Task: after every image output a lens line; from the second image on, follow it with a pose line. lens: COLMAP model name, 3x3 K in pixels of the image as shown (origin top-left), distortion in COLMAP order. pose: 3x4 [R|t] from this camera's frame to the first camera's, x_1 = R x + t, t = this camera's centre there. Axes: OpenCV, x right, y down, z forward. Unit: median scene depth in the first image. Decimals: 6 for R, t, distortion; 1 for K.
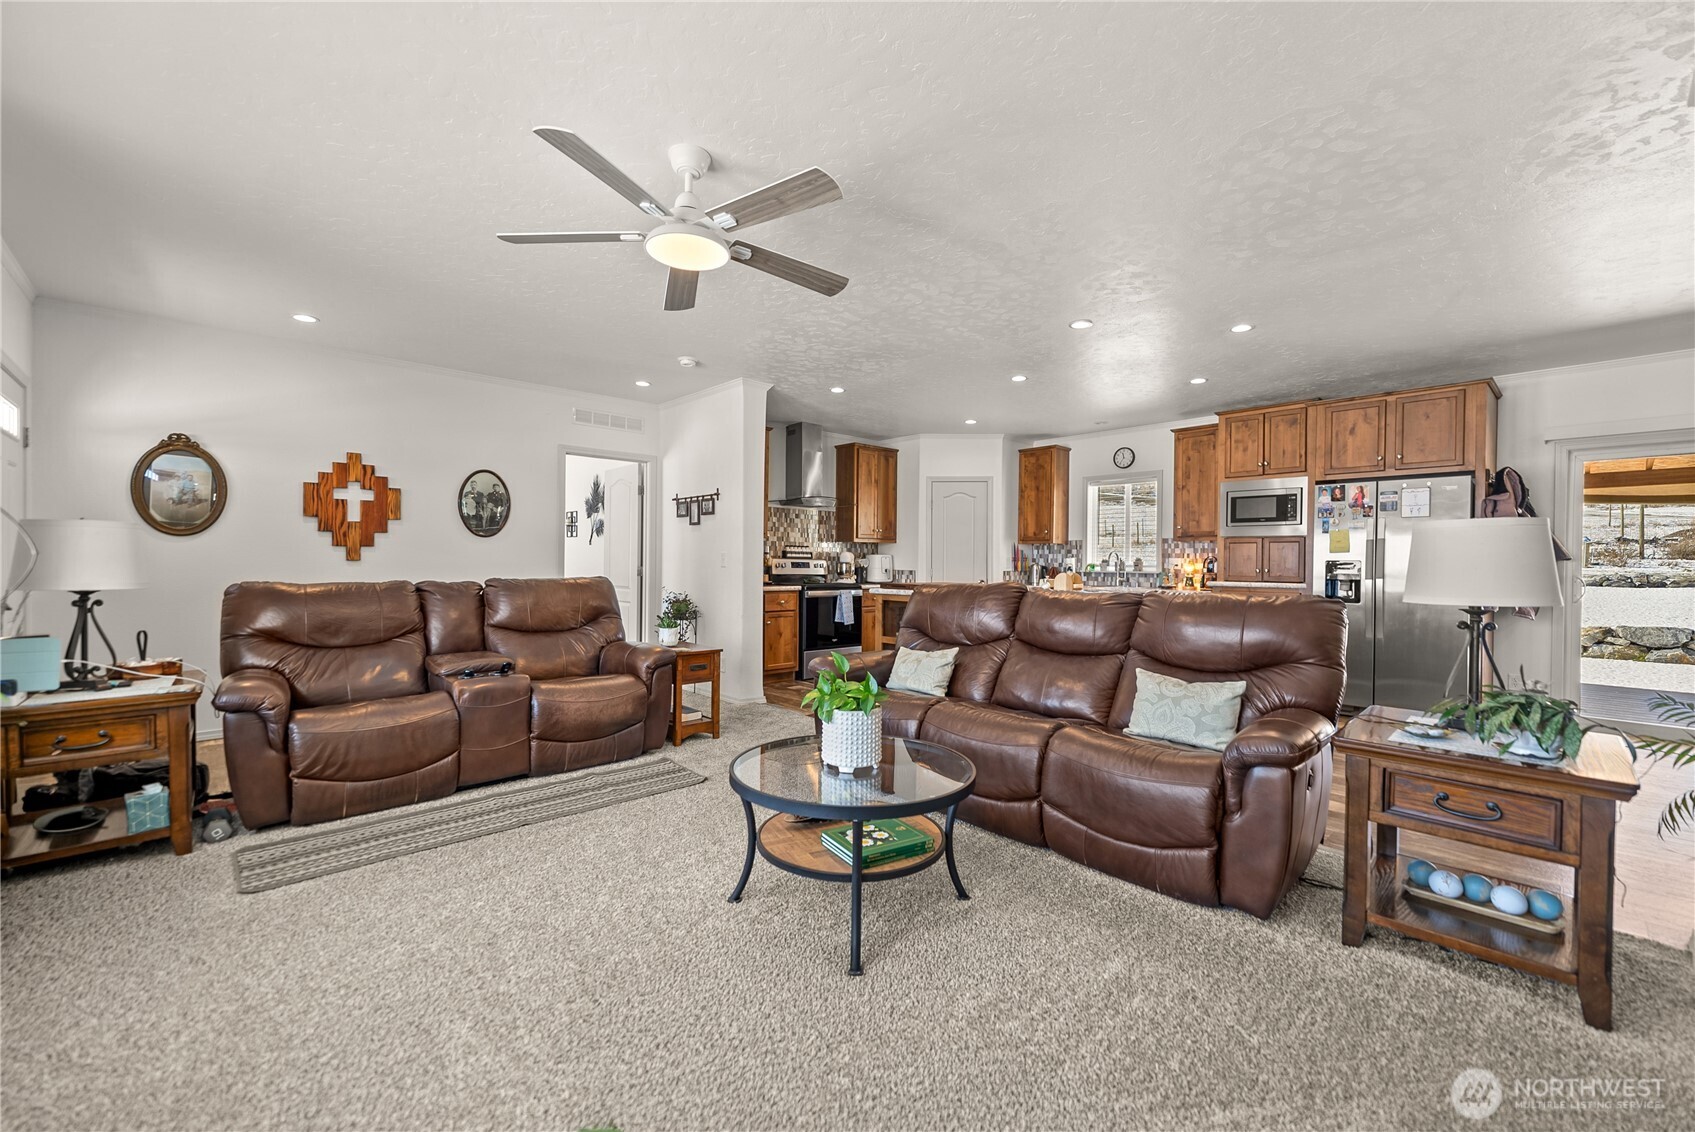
lens RADIAL K [[688.1, 0, 843.9], [0, 688.1, 566.2], [0, 0, 1]] dist [-0.004575, 0.001623]
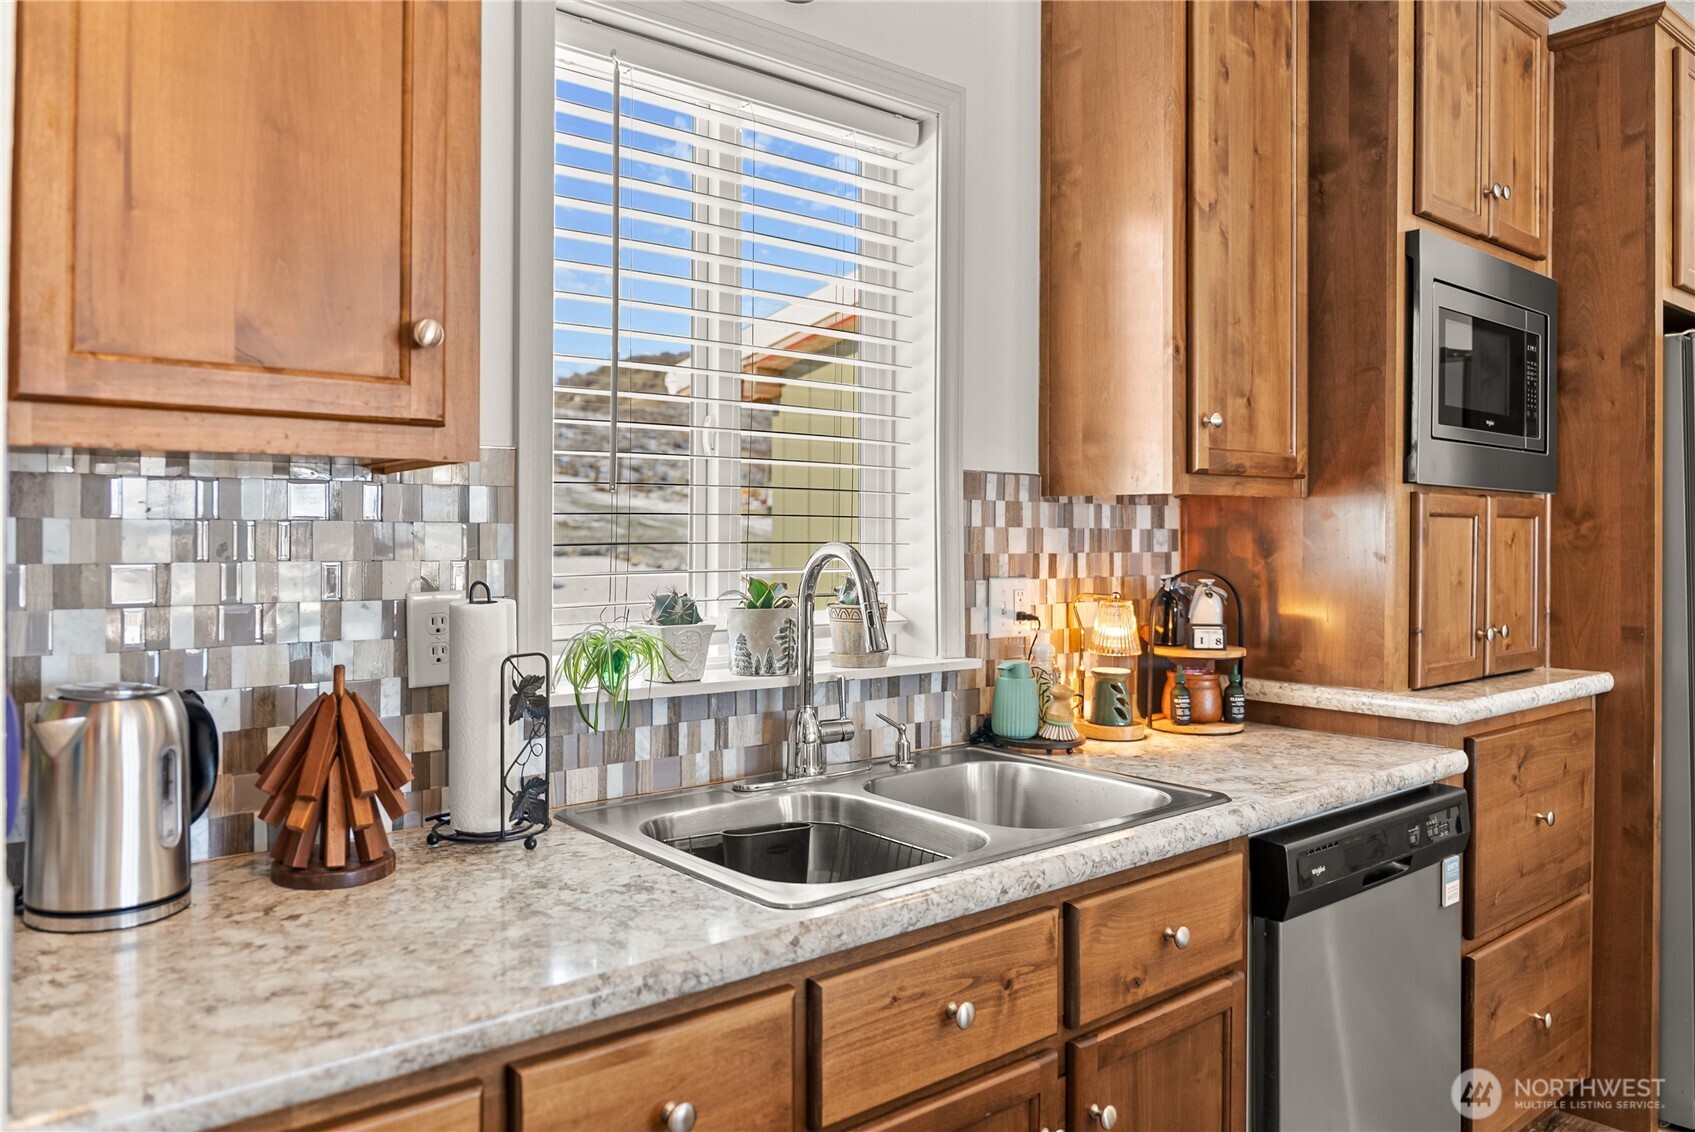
lens RADIAL K [[1208.4, 0, 854.3], [0, 1208.4, 537.1], [0, 0, 1]] dist [-0.005690, -0.007140]
pose [[0.049107, -0.011658, 0.998725, 0.150401], [-0.001014, 0.999931, 0.011722, -0.027681], [-0.998793, -0.001589, 0.049092, 1.047588]]
